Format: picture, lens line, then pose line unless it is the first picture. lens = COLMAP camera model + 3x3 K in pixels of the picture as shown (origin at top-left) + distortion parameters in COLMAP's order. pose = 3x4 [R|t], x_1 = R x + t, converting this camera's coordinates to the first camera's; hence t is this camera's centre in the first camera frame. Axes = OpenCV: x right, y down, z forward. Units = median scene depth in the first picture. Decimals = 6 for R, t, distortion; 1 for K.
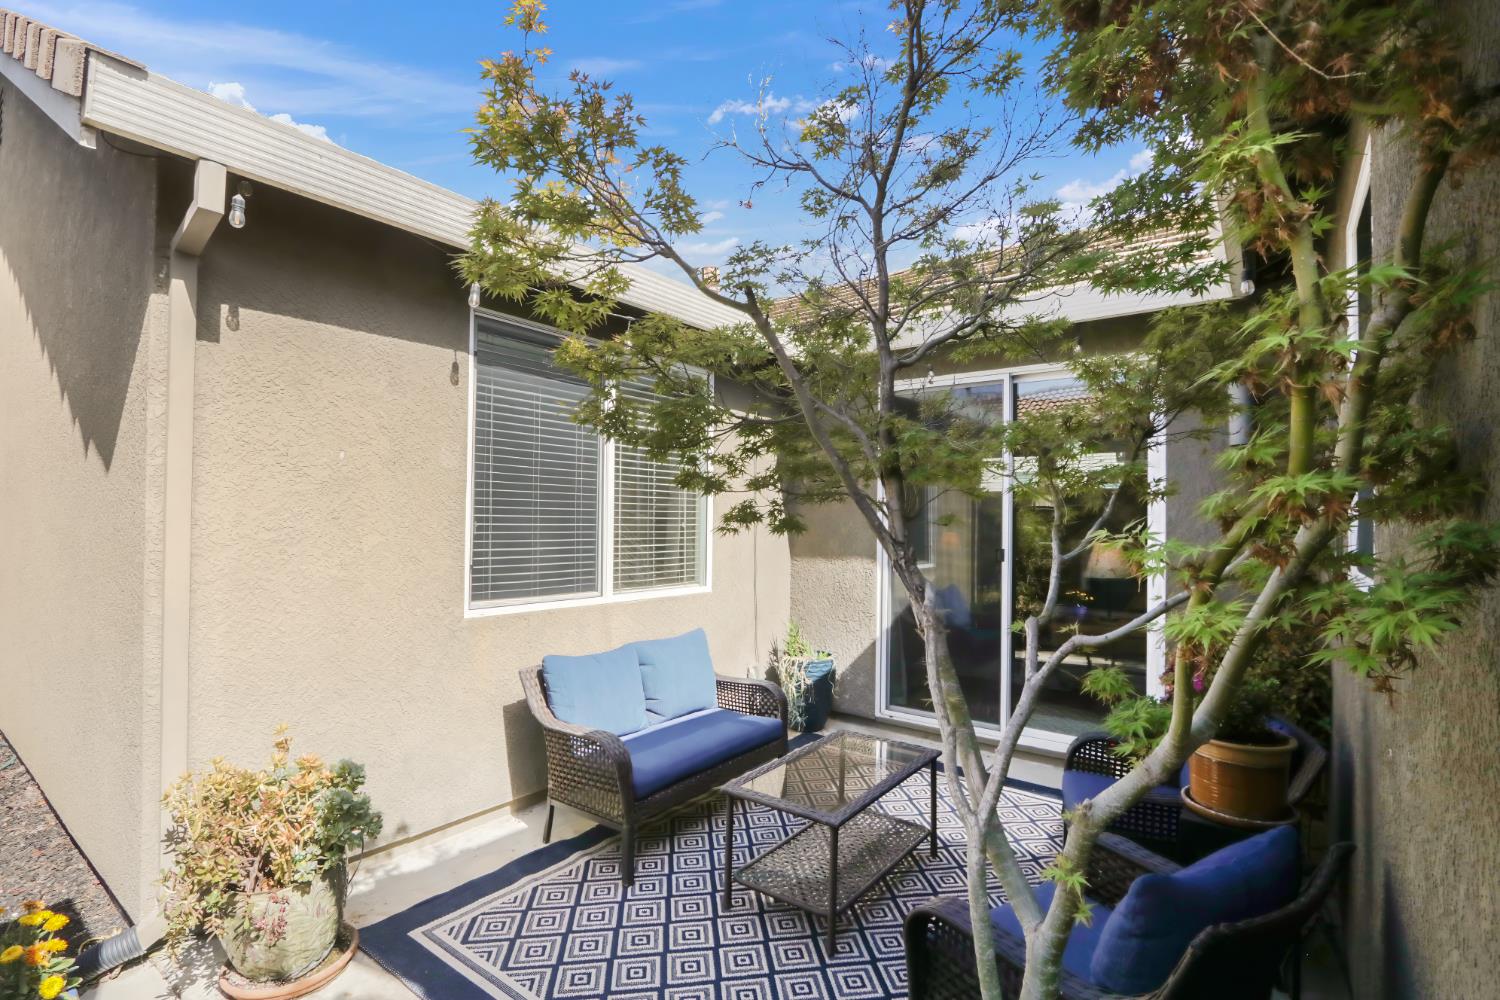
lens RADIAL K [[689.3, 0, 750.0], [0, 689.3, 500.0], [0, 0, 1]] dist [0.000770, 0.000010]
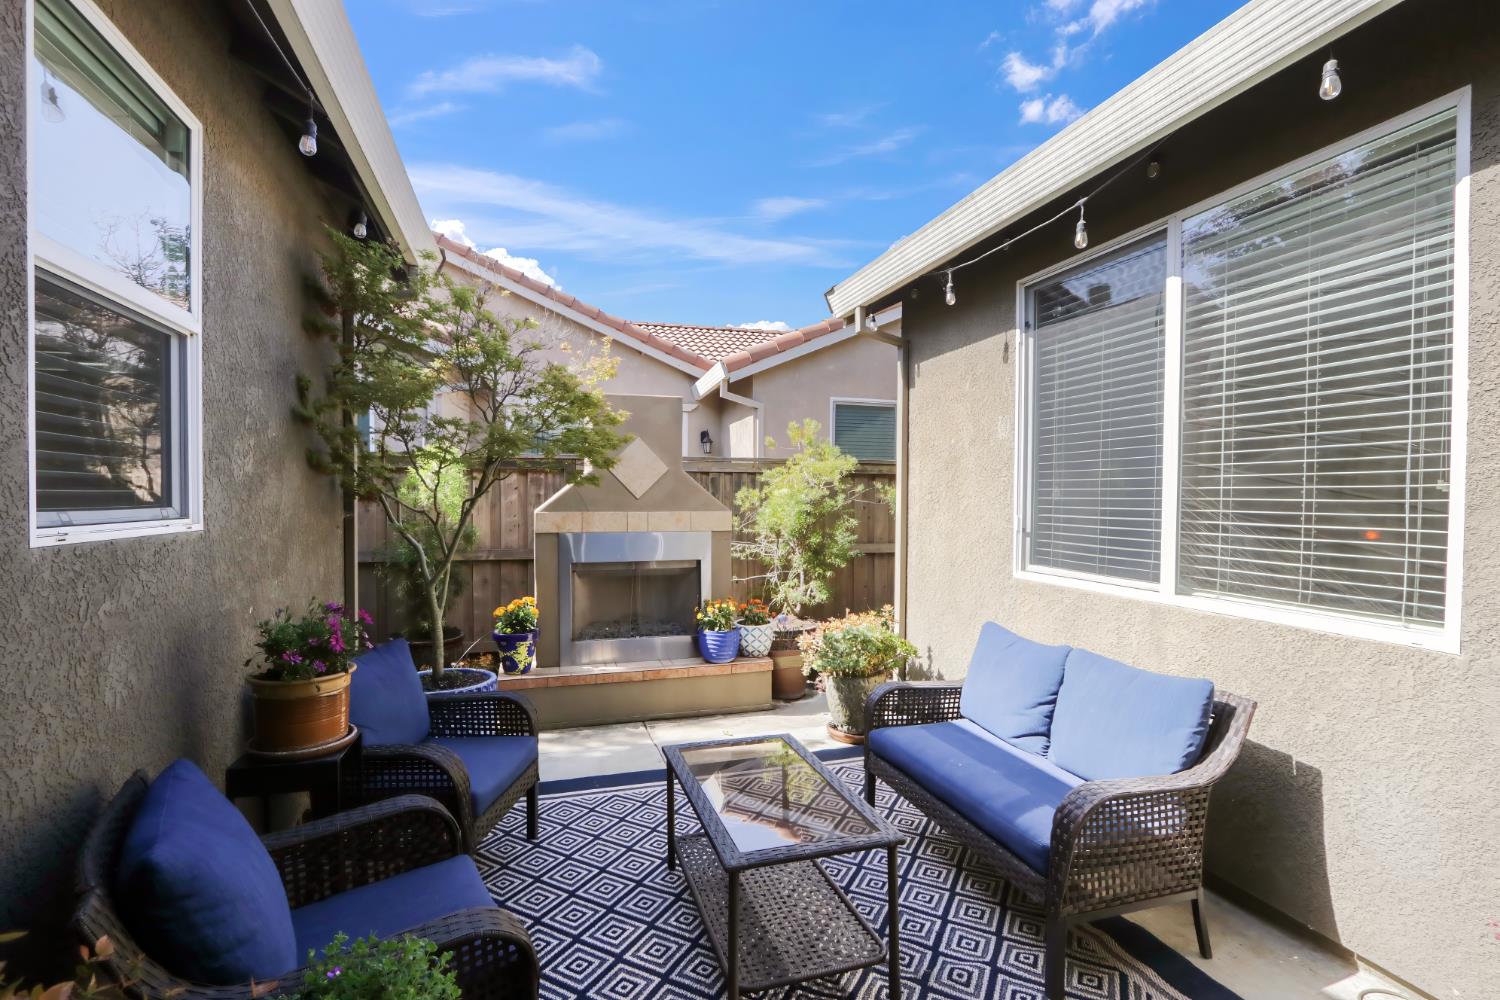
lens RADIAL K [[689.3, 0, 750.0], [0, 689.3, 500.0], [0, 0, 1]] dist [0.000770, 0.000010]
pose [[-0.583928, -0.004809, -0.811791, 0.675998], [0.009442, 0.999875, -0.012715, 0.060440], [0.811751, -0.015089, -0.583809, 1.246269]]
